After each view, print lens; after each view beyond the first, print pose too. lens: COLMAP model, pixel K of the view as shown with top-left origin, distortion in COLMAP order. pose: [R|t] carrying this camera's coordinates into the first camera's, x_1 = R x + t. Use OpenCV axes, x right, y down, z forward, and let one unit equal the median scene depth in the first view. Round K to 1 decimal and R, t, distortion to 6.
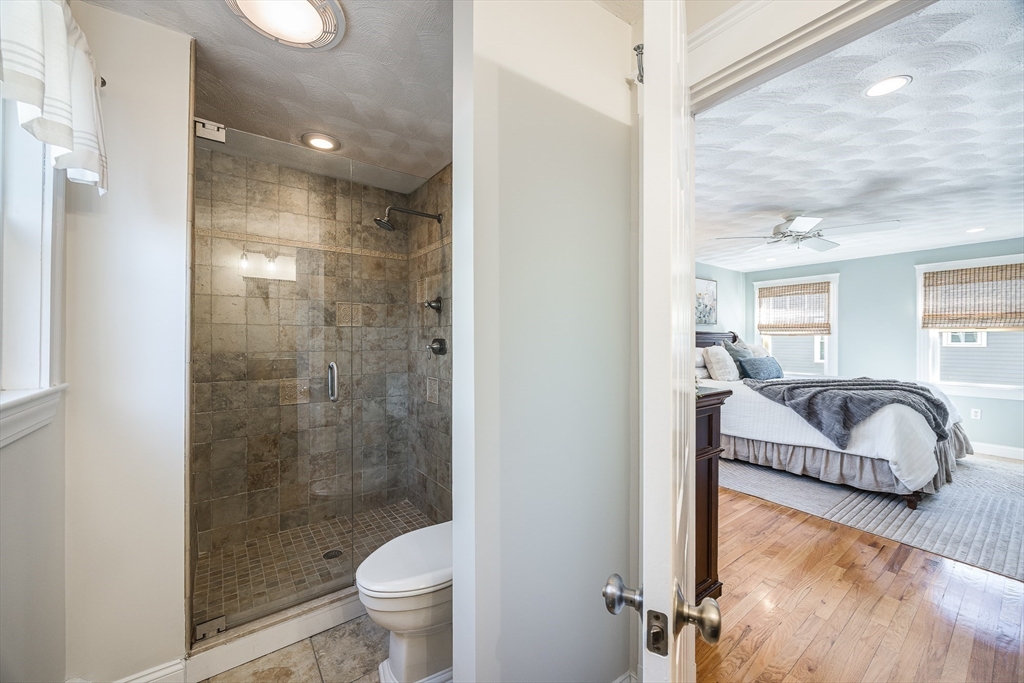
lens RADIAL K [[394.3, 0, 506.7], [0, 394.3, 340.3], [0, 0, 1]] dist [-0.001989, -0.000829]
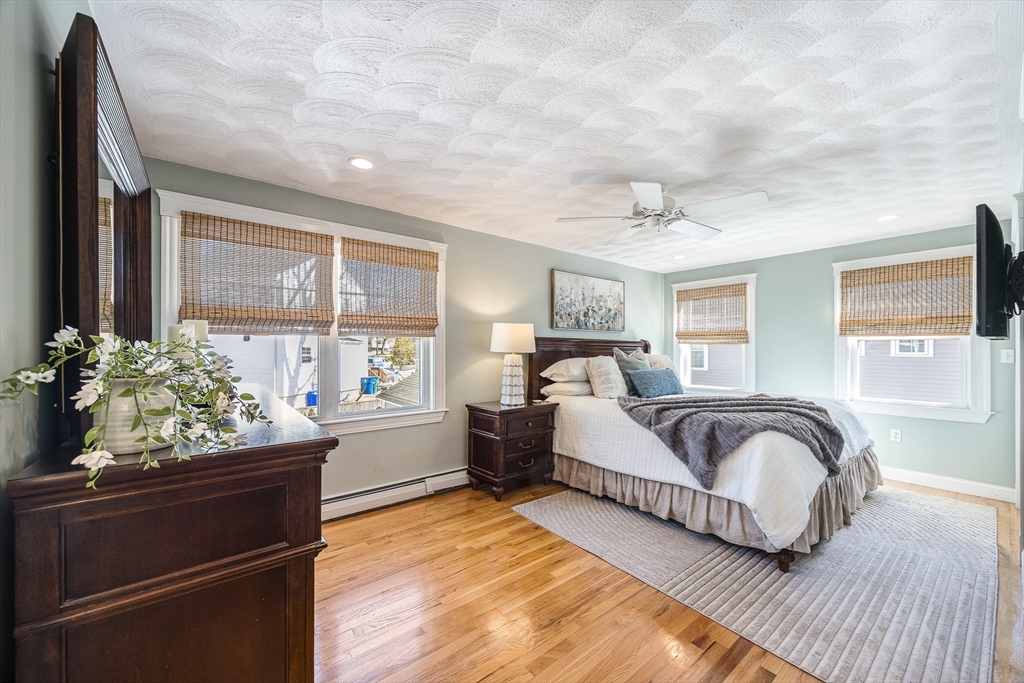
lens RADIAL K [[394.3, 0, 517.5], [0, 394.3, 349.0], [0, 0, 1]] dist [-0.001989, -0.000829]
pose [[0.998799, 0.001469, 0.048964, 0.414529], [-0.001342, 0.999996, -0.002629, 0.002199], [-0.048968, 0.002561, 0.998797, 0.227994]]
